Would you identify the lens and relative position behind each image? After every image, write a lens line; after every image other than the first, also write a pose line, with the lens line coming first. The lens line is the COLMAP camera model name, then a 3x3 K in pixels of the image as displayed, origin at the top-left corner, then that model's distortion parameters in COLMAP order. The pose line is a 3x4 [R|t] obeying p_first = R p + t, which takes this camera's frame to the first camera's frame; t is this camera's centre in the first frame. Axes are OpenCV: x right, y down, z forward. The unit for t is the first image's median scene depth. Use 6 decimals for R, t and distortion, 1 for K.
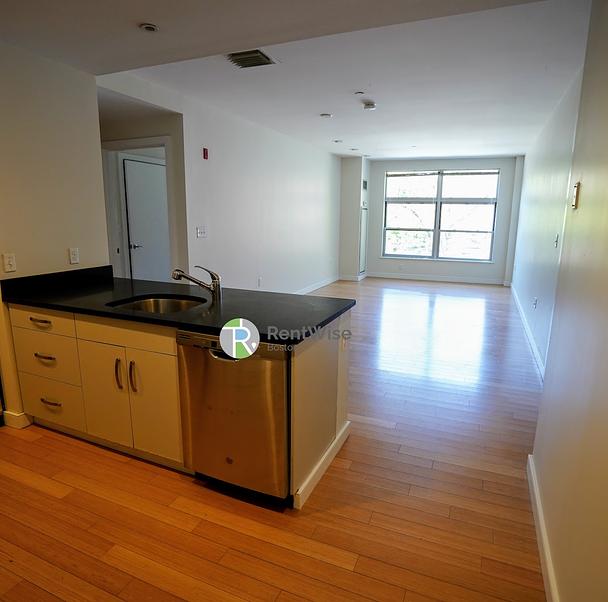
lens RADIAL K [[421.7, 0, 301.6], [0, 421.7, 300.0], [0, 0, 1]] dist [-0.028233, 0.002919]
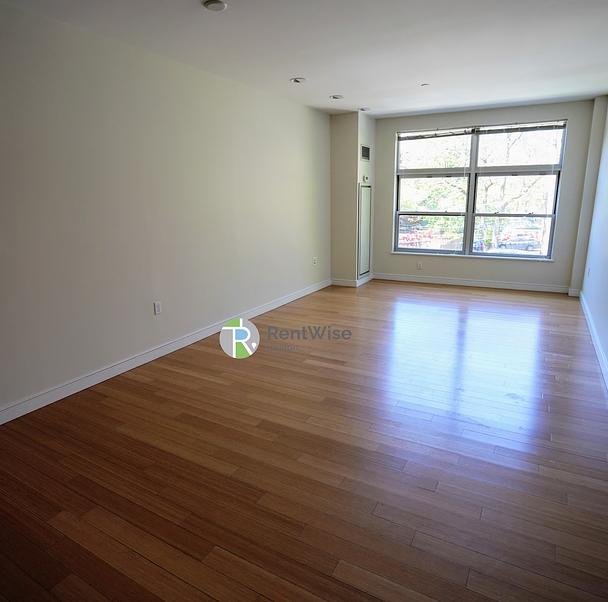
lens RADIAL K [[421.7, 0, 301.7], [0, 421.7, 301.2], [0, 0, 1]] dist [-0.028233, 0.002919]
pose [[0.993059, 0.002248, -0.117594, 0.126139], [0.003249, 0.998911, 0.046536, -0.054763], [0.117571, -0.046595, 0.991971, 0.265890]]
